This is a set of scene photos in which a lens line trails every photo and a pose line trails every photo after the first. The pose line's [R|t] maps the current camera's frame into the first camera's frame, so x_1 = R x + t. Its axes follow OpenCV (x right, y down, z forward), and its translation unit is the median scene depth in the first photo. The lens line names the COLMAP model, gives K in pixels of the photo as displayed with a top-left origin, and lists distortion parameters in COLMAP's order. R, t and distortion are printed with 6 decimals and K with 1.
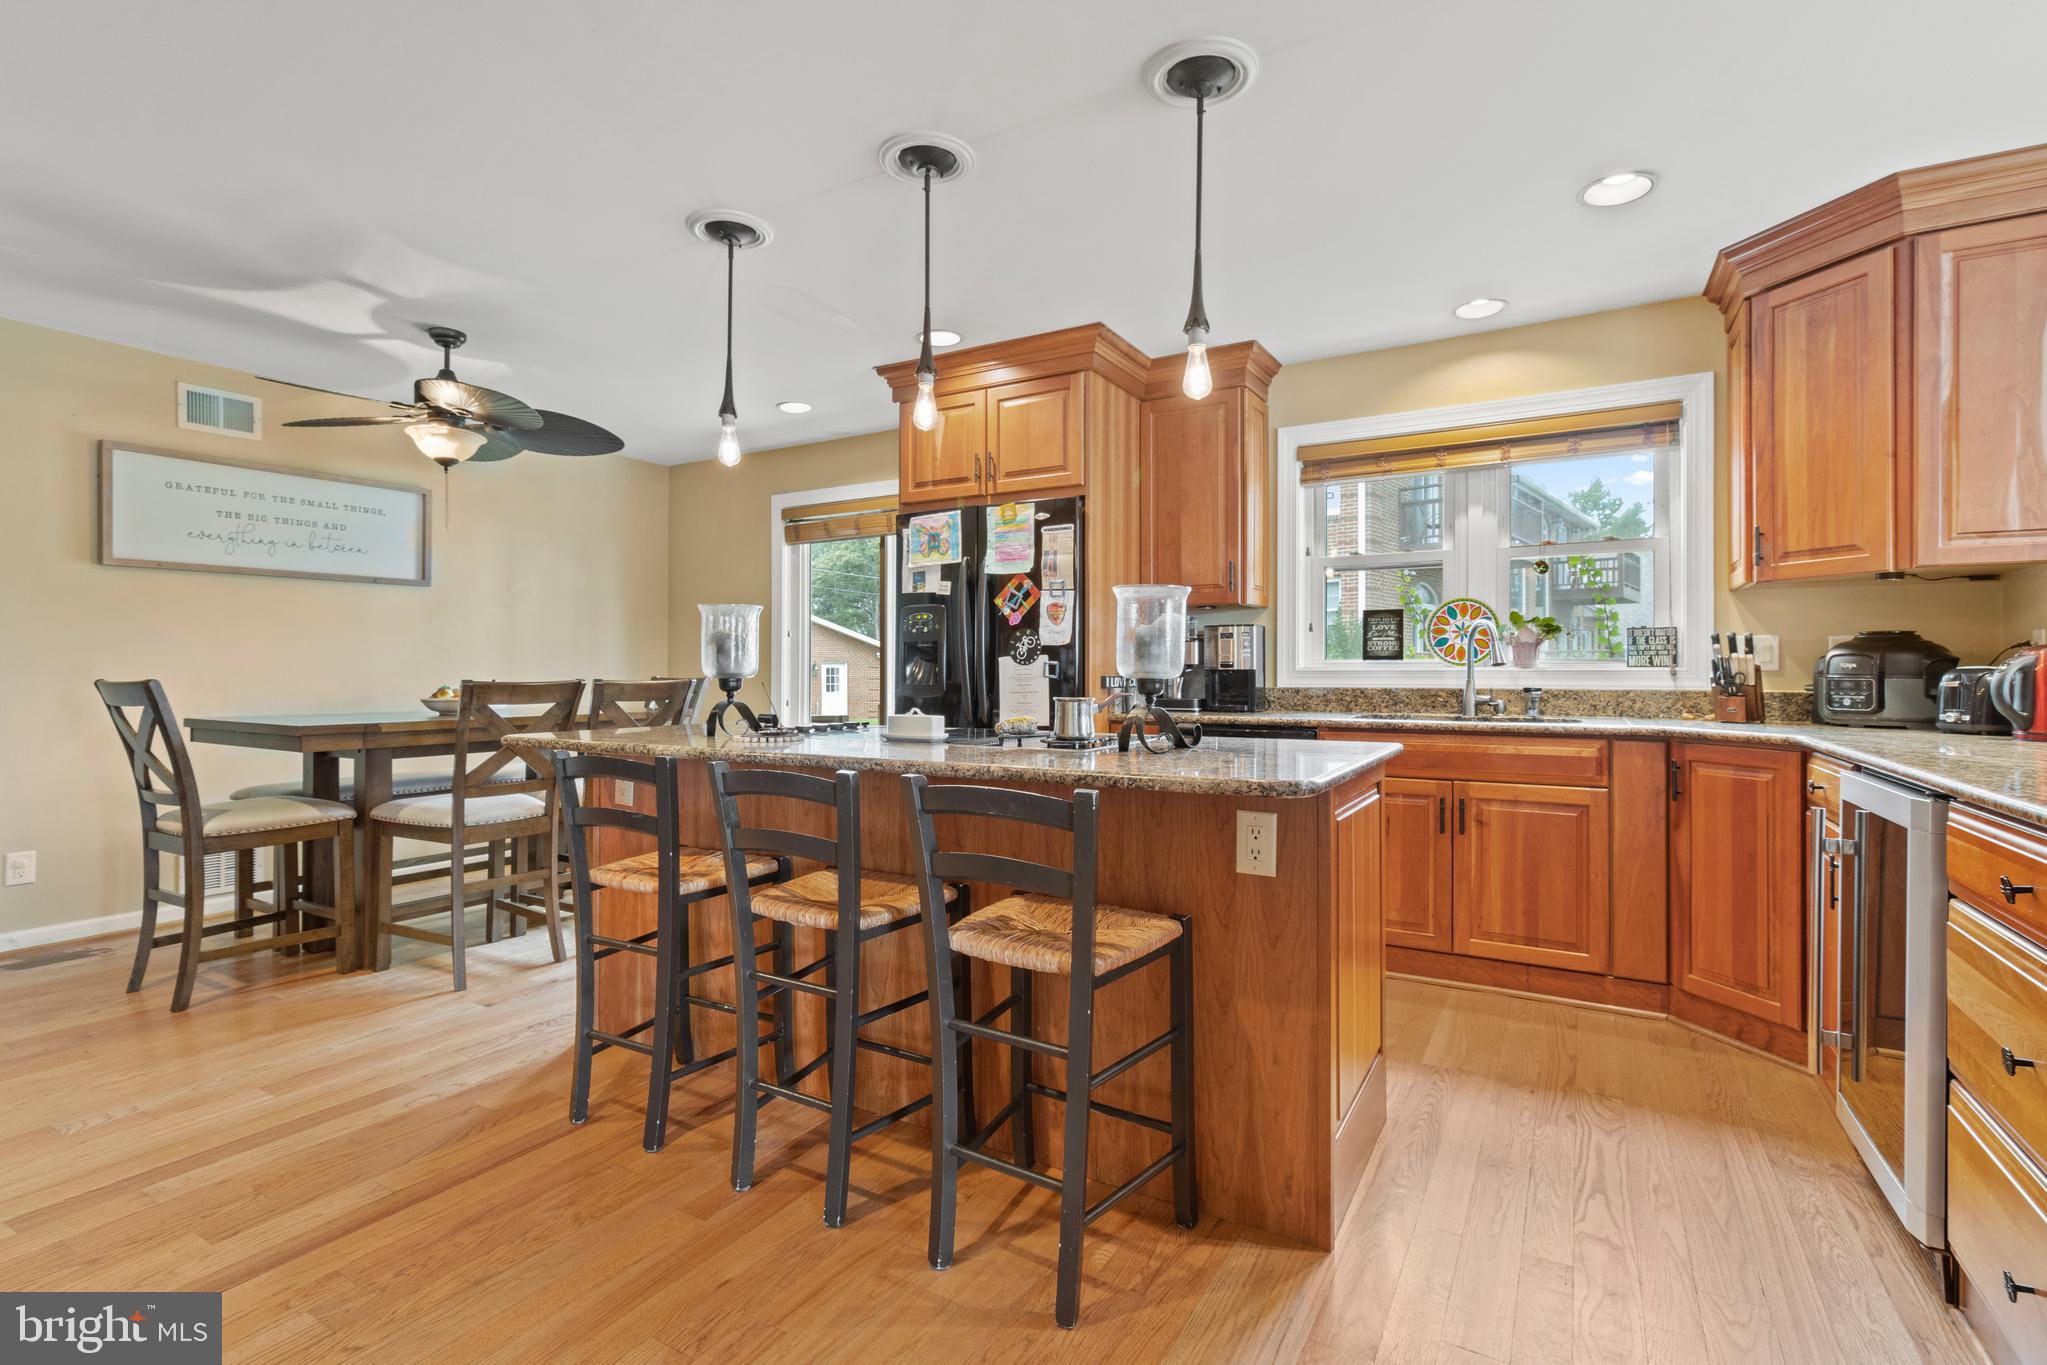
lens RADIAL K [[946.0, 0, 1022.8], [0, 946.0, 674.9], [0, 0, 1]] dist [0.000455, 0.000003]
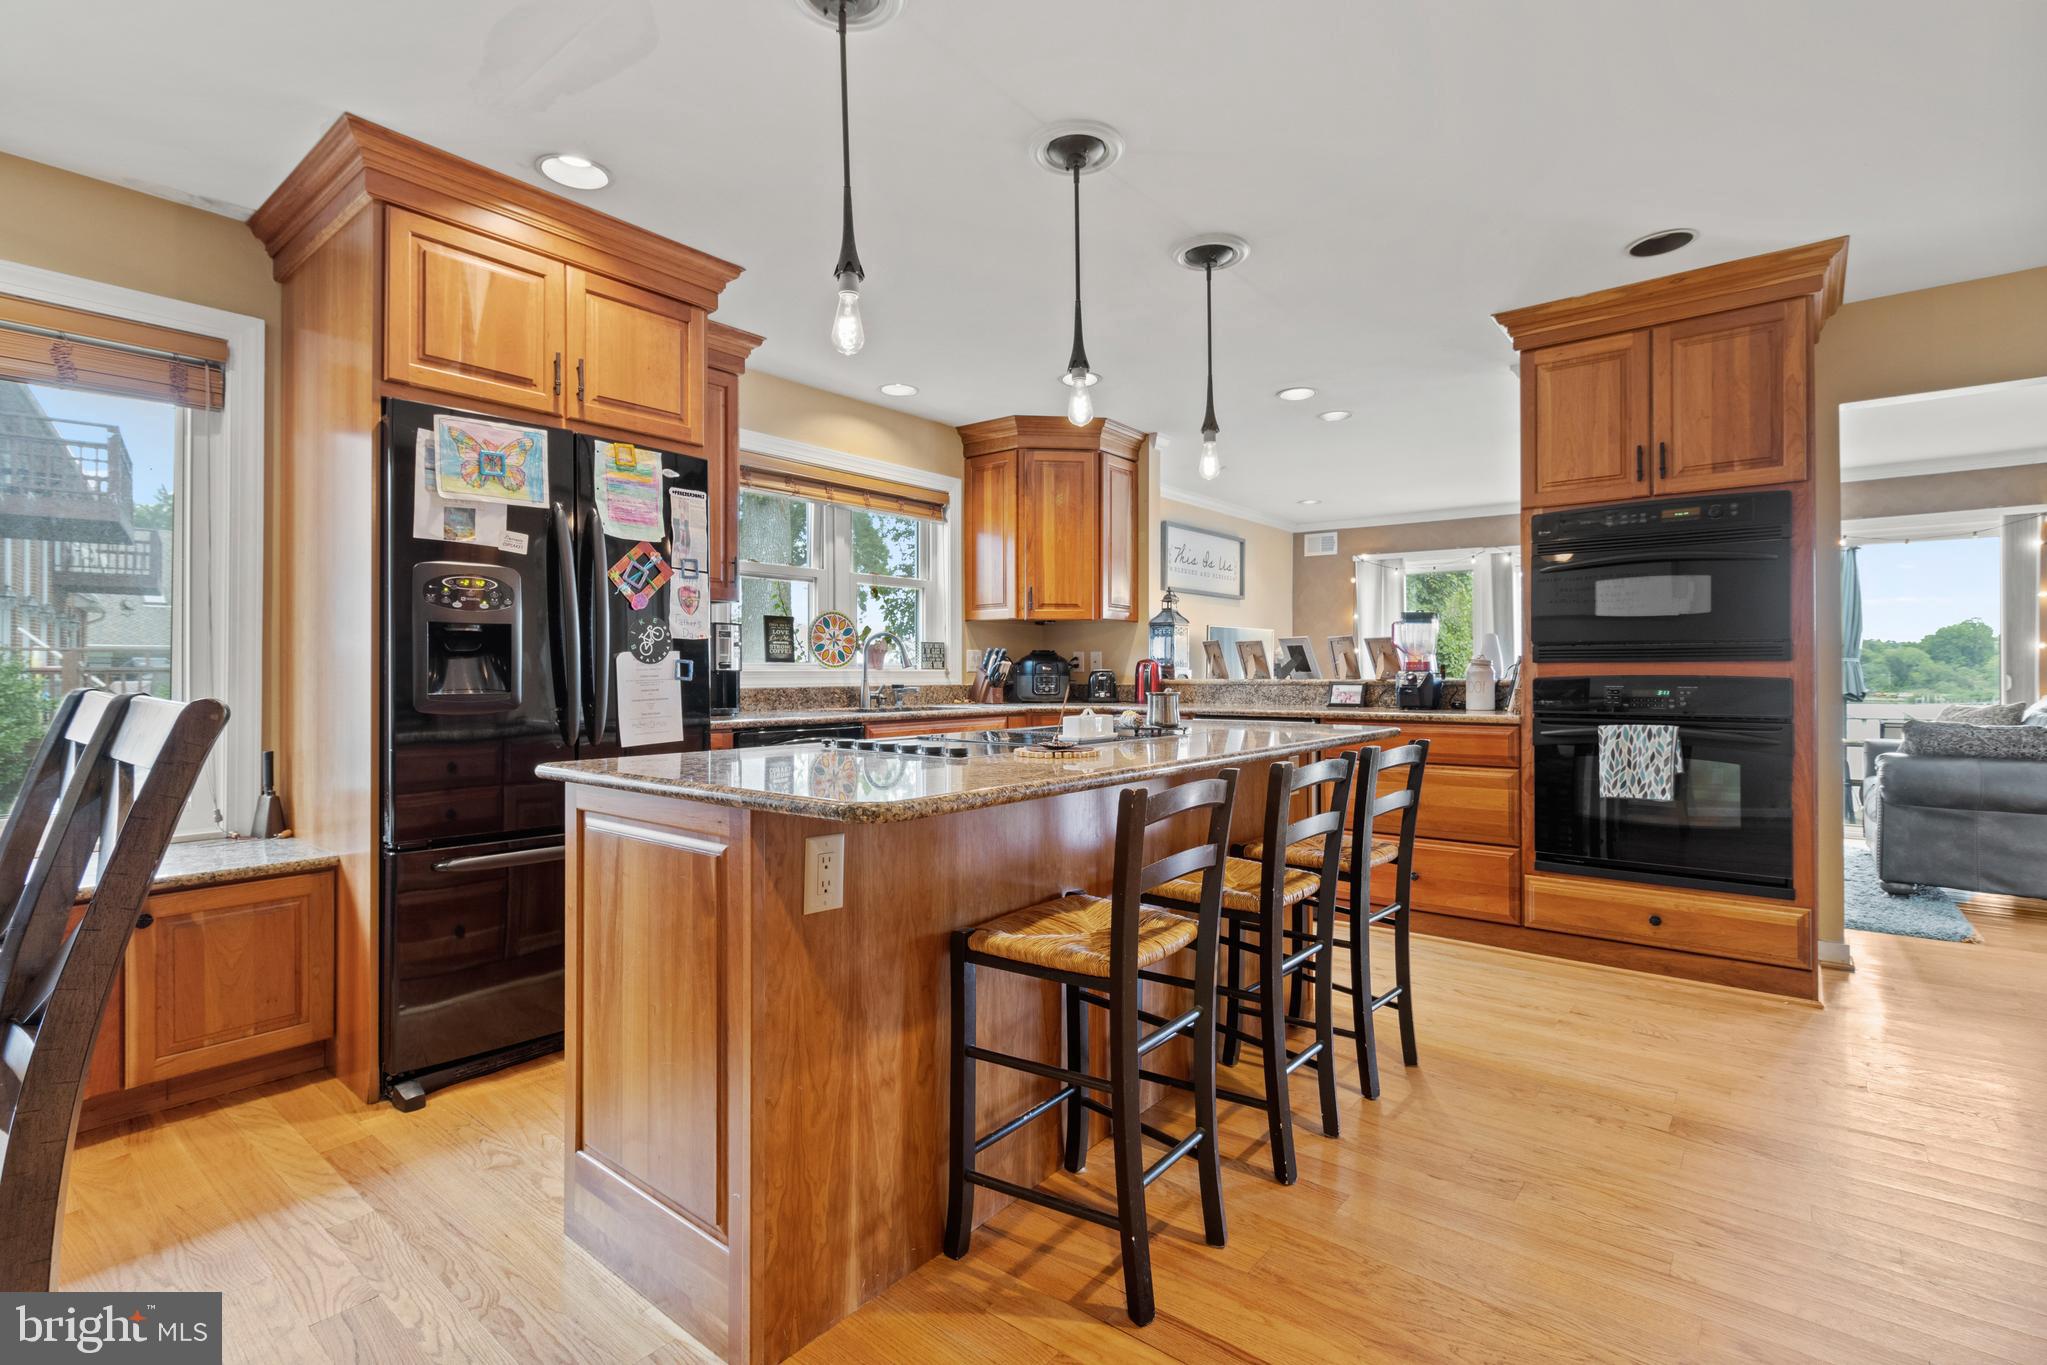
lens RADIAL K [[946.0, 0, 1025.1], [0, 946.0, 674.6], [0, 0, 1]] dist [0.000455, 0.000003]
pose [[0.150403, -0.001873, 0.988623, -0.701977], [0.005387, 0.999985, 0.001075, -0.000870], [-0.988610, 0.005164, 0.150411, 0.589441]]
